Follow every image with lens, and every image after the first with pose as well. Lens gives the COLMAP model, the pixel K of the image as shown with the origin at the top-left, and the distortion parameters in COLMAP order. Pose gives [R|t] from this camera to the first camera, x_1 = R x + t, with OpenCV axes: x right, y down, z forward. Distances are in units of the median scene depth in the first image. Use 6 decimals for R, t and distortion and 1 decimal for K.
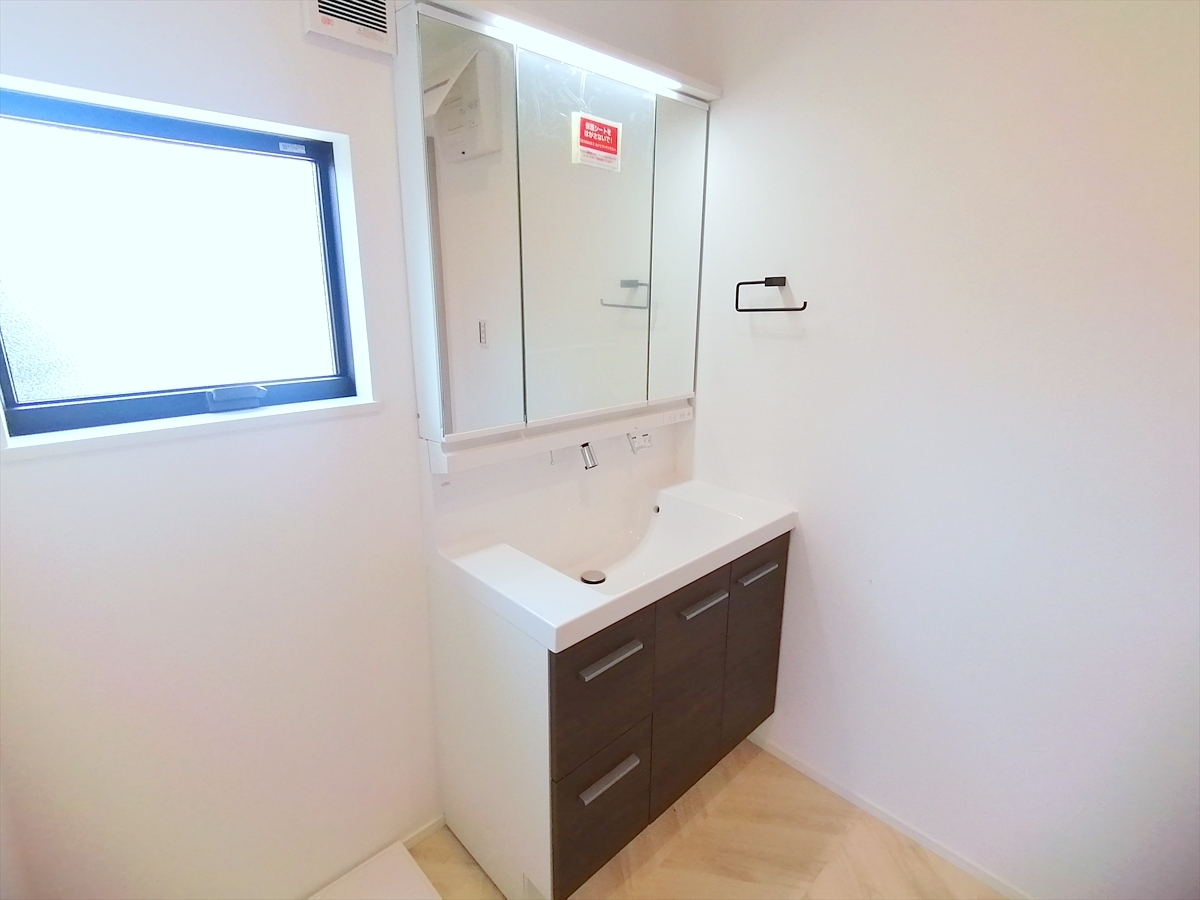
lens RADIAL K [[595.9, 0, 593.1], [0, 595.9, 456.6], [0, 0, 1]] dist [0.025872, -0.030727]
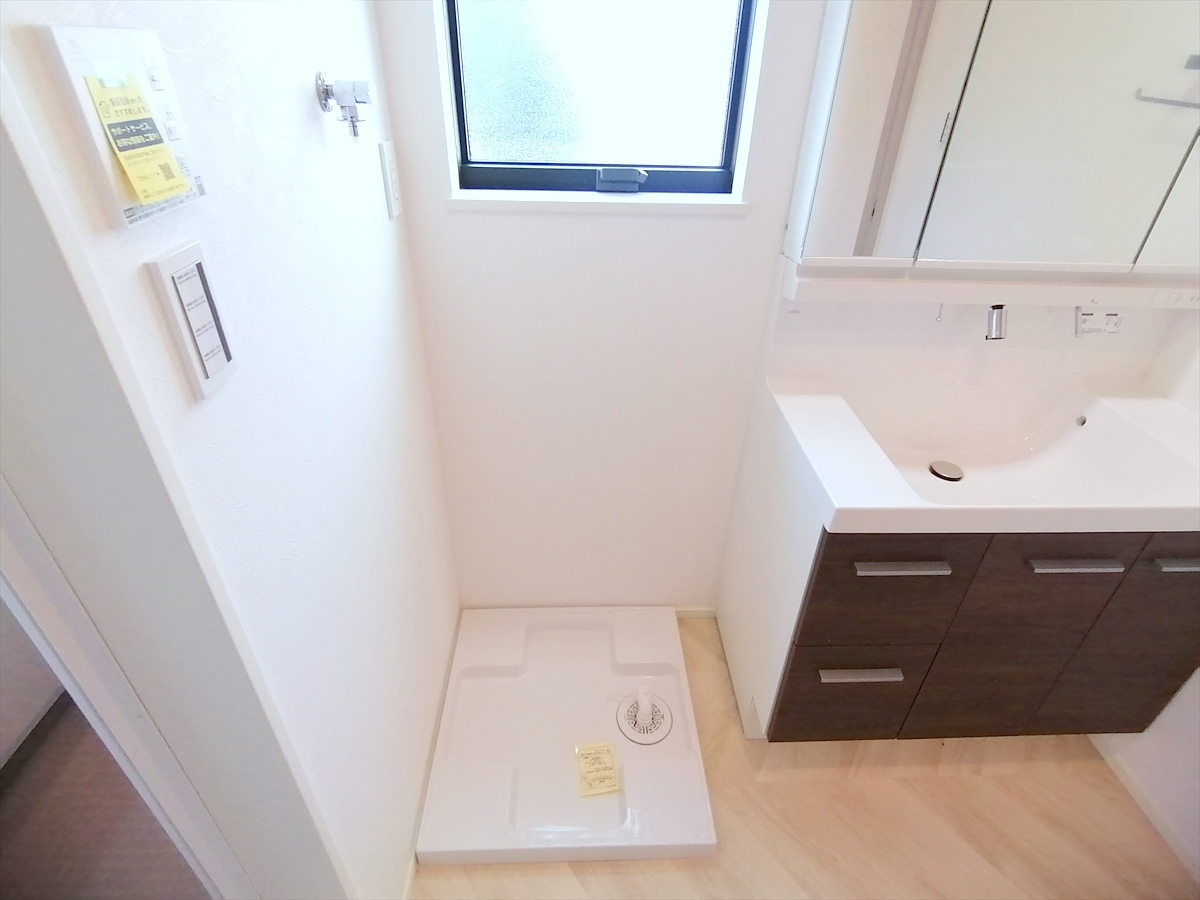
lens RADIAL K [[595.1, 0, 596.8], [0, 595.1, 444.1], [0, 0, 1]] dist [-0.003271, -0.001214]
pose [[0.740890, 0.375388, -0.556925, 0.098204], [-0.197628, 0.914358, 0.353402, -0.027892], [0.641892, -0.151768, 0.751625, 0.102202]]
